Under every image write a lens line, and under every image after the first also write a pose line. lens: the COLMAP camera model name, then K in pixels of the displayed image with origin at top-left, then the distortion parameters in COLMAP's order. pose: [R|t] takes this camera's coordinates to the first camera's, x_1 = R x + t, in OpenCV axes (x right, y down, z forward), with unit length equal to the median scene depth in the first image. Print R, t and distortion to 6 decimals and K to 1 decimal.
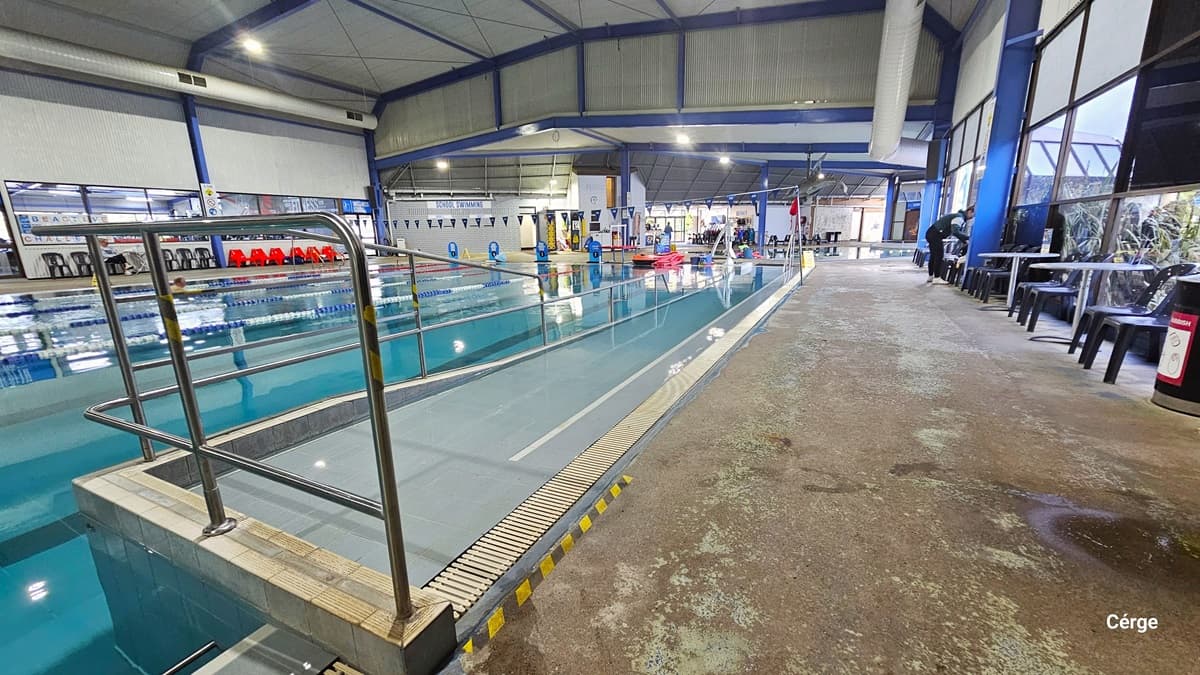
lens RADIAL K [[490.6, 0, 599.1], [0, 490.6, 354.4], [0, 0, 1]] dist [-0.001318, 0.000128]
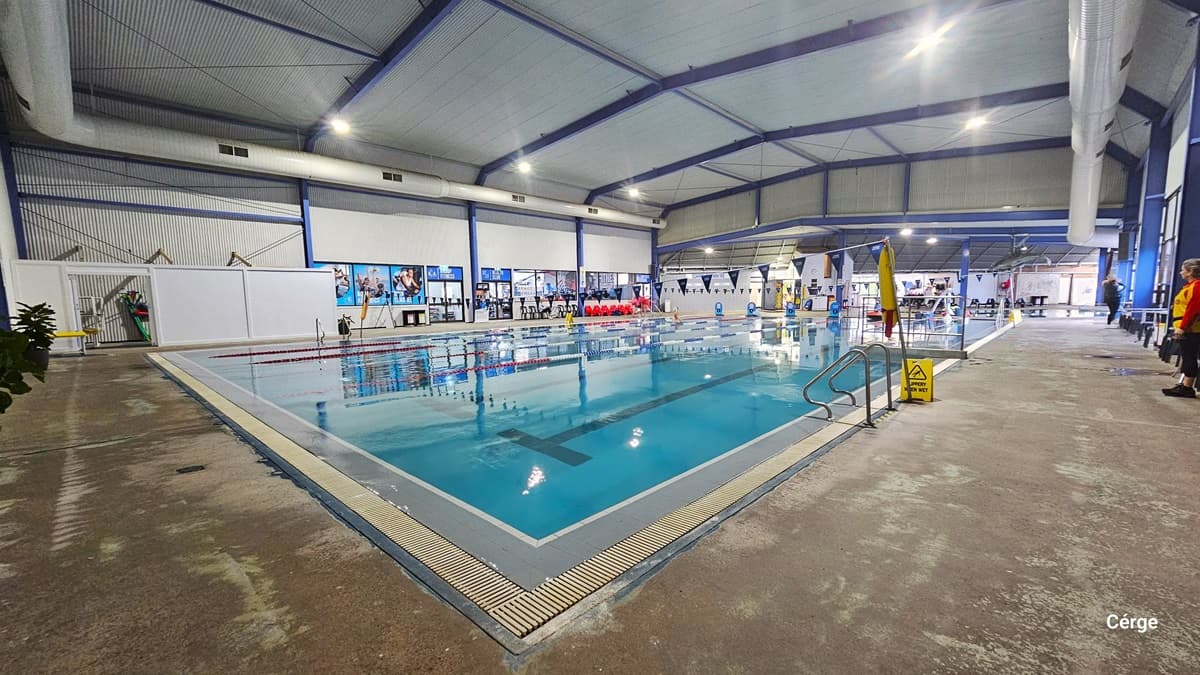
lens RADIAL K [[486.1, 0, 600.9], [0, 486.1, 345.8], [0, 0, 1]] dist [-0.011475, -0.000208]
pose [[0.954593, 0.032041, -0.296186, -0.177637], [-0.073016, 0.989040, -0.128334, 0.091717], [0.288828, 0.144133, 0.946469, -0.375605]]
